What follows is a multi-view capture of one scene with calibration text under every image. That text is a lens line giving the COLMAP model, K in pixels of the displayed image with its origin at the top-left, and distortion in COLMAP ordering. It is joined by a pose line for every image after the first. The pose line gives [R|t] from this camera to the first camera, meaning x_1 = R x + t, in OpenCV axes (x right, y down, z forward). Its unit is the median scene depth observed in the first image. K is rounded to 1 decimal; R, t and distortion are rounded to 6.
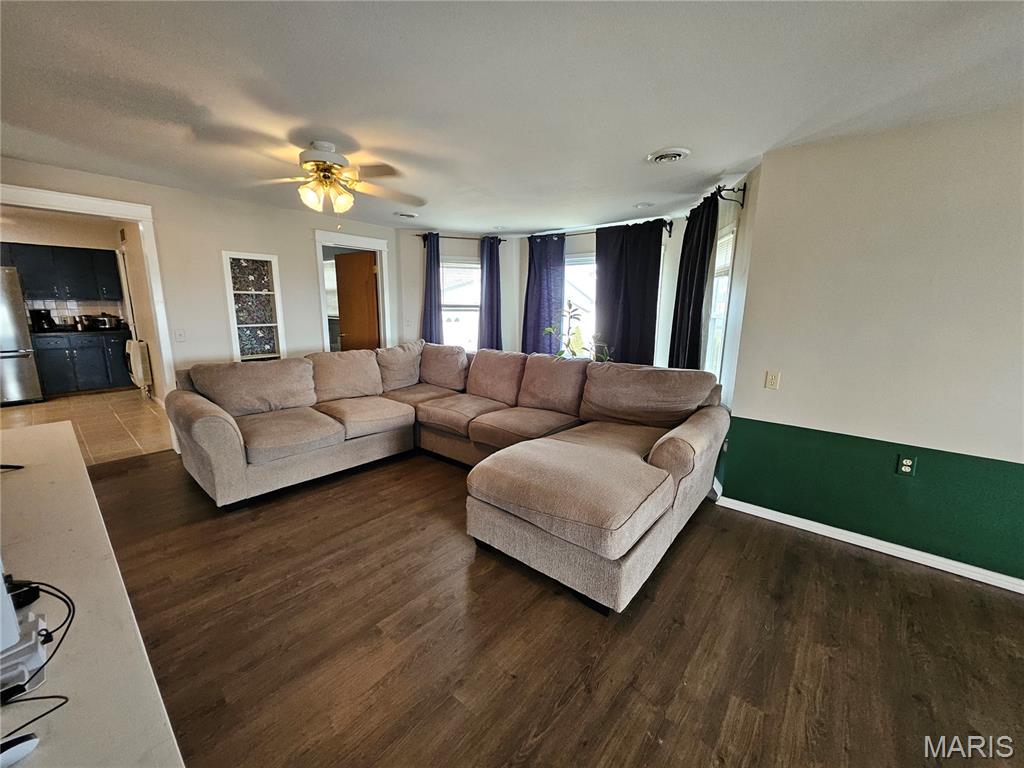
lens RADIAL K [[399.7, 0, 506.8], [0, 399.7, 381.3], [0, 0, 1]] dist [0.001348, 0.000094]
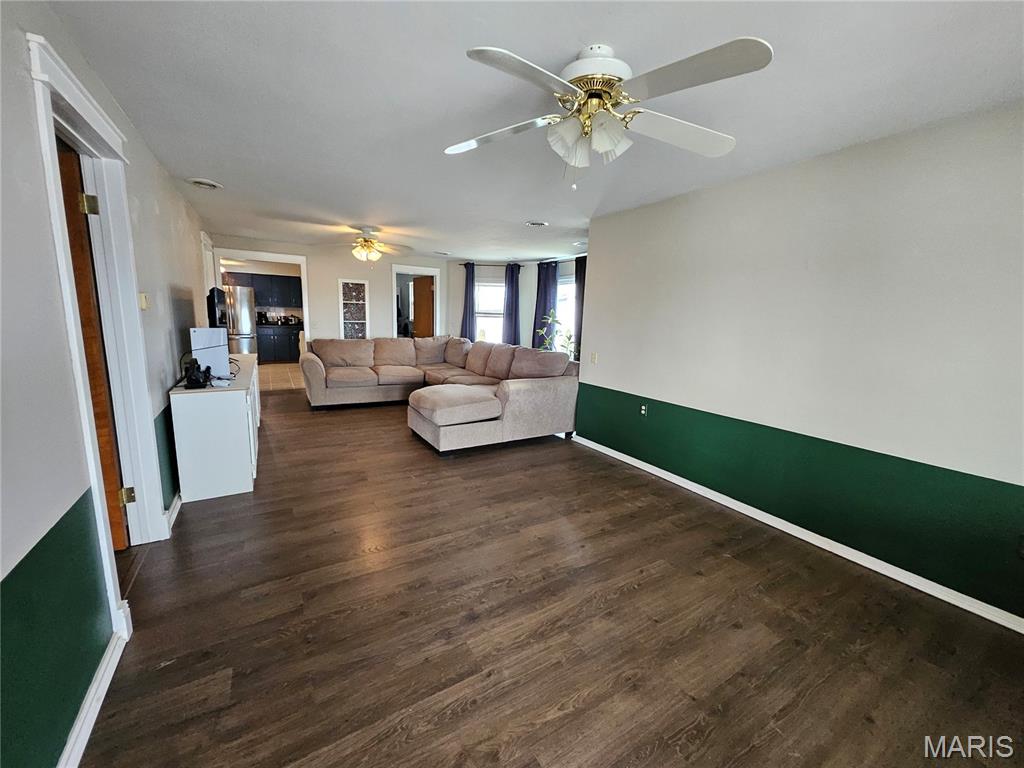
lens RADIAL K [[399.7, 0, 506.8], [0, 399.7, 381.3], [0, 0, 1]] dist [0.001348, 0.000094]
pose [[0.946399, 0.069827, -0.315362, 0.520468], [-0.080220, 0.996575, -0.020079, 0.091708], [0.312880, 0.044301, 0.948759, -0.380936]]
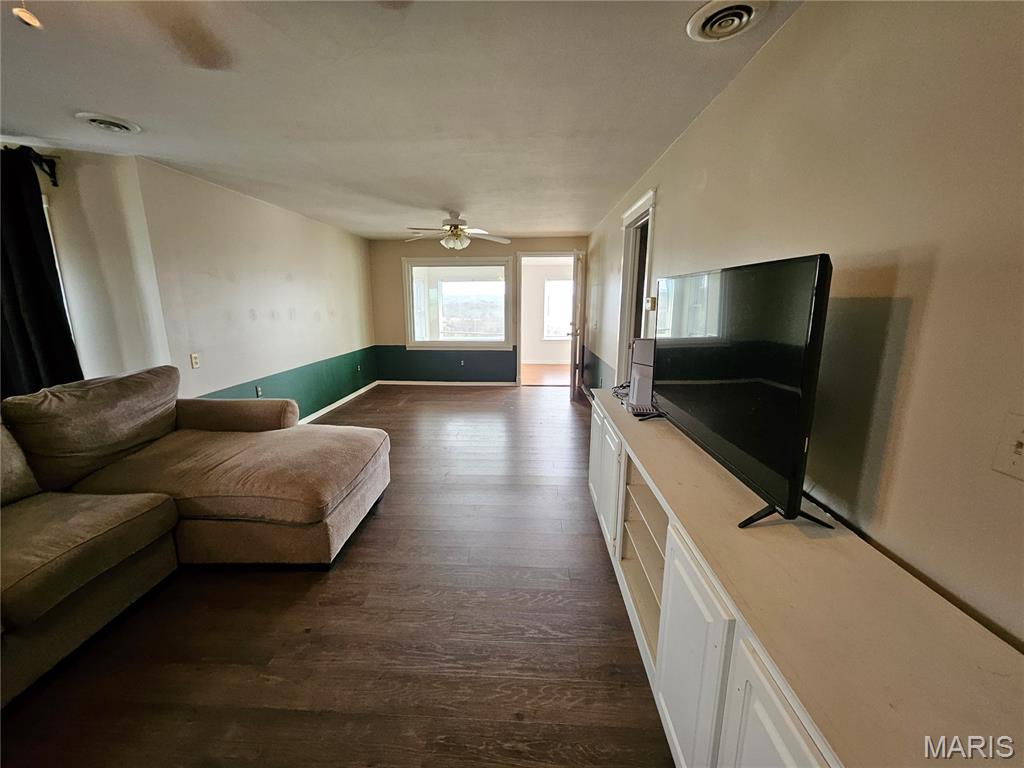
lens RADIAL K [[403.8, 0, 504.6], [0, 403.8, 379.4], [0, 0, 1]] dist [0.001242, -0.000091]
pose [[-0.599508, -0.162981, 0.783599, -0.523580], [0.150061, 0.938797, 0.310068, -0.115791], [-0.786175, 0.303476, -0.538359, 0.580746]]
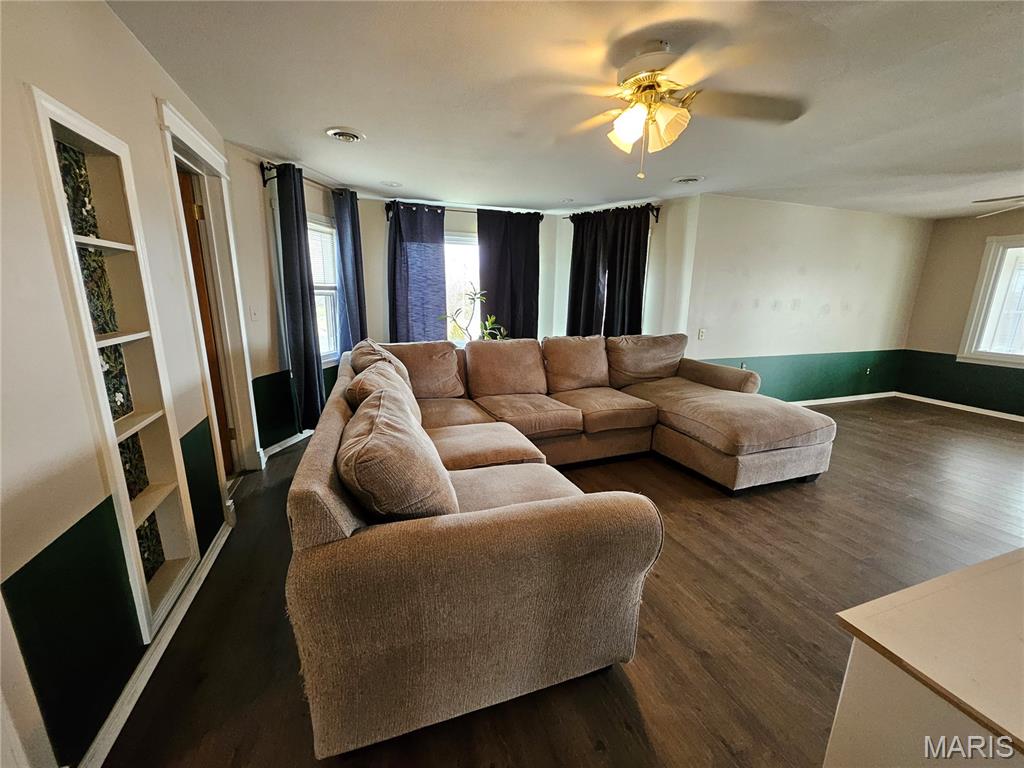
lens RADIAL K [[399.7, 0, 506.8], [0, 399.7, 381.3], [0, 0, 1]] dist [0.001348, 0.000094]
pose [[0.504876, -0.190464, 0.841917, -0.729889], [0.155114, 0.979494, 0.128570, -0.093394], [-0.849141, 0.065681, 0.524067, 0.512473]]
